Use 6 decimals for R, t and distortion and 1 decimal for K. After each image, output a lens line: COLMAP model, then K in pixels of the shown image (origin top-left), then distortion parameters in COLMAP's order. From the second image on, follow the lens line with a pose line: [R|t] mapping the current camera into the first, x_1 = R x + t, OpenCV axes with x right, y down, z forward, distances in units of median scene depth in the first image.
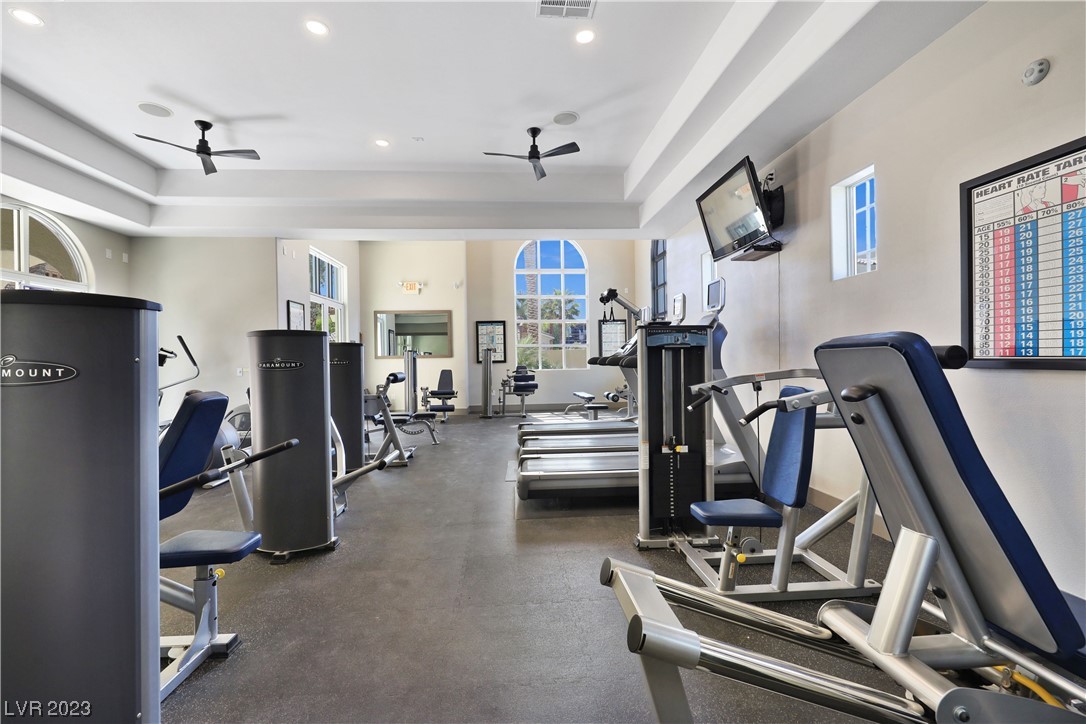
lens RADIAL K [[460.5, 0, 543.0], [0, 460.5, 362.0], [0, 0, 1]] dist [-0.002539, -0.000157]
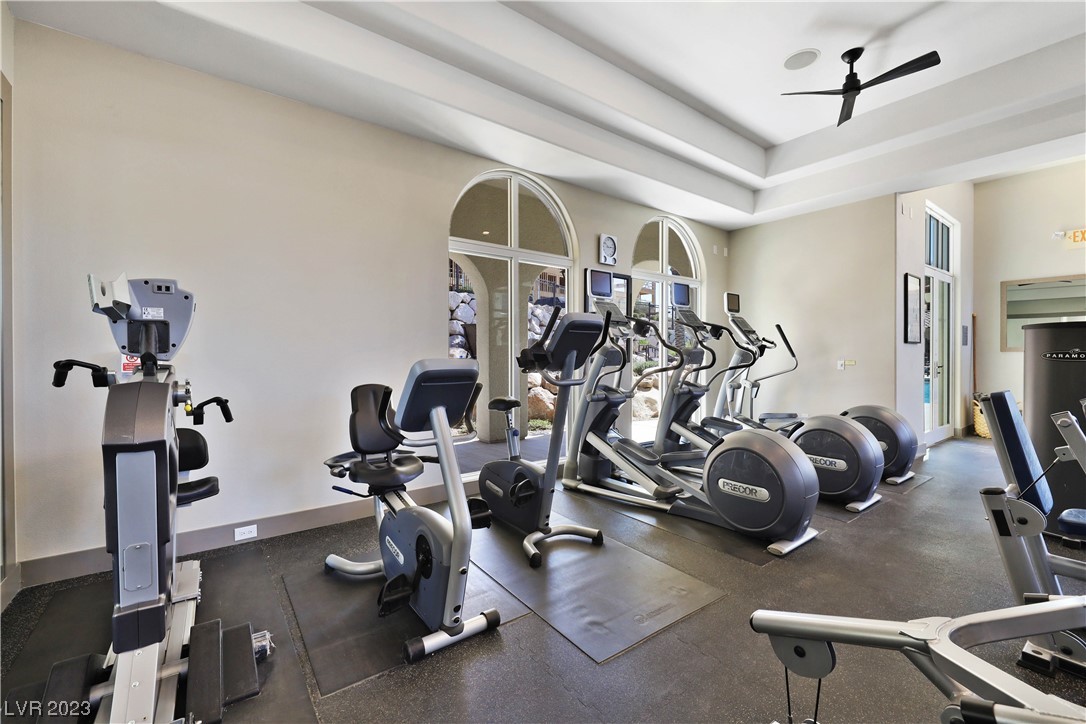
lens RADIAL K [[460.5, 0, 543.0], [0, 460.5, 362.0], [0, 0, 1]] dist [-0.002539, -0.000157]
pose [[0.547754, 0.026035, -0.836234, -0.275201], [-0.014747, 0.999661, 0.021464, 0.006188], [0.836509, 0.000575, 0.547952, 0.089458]]
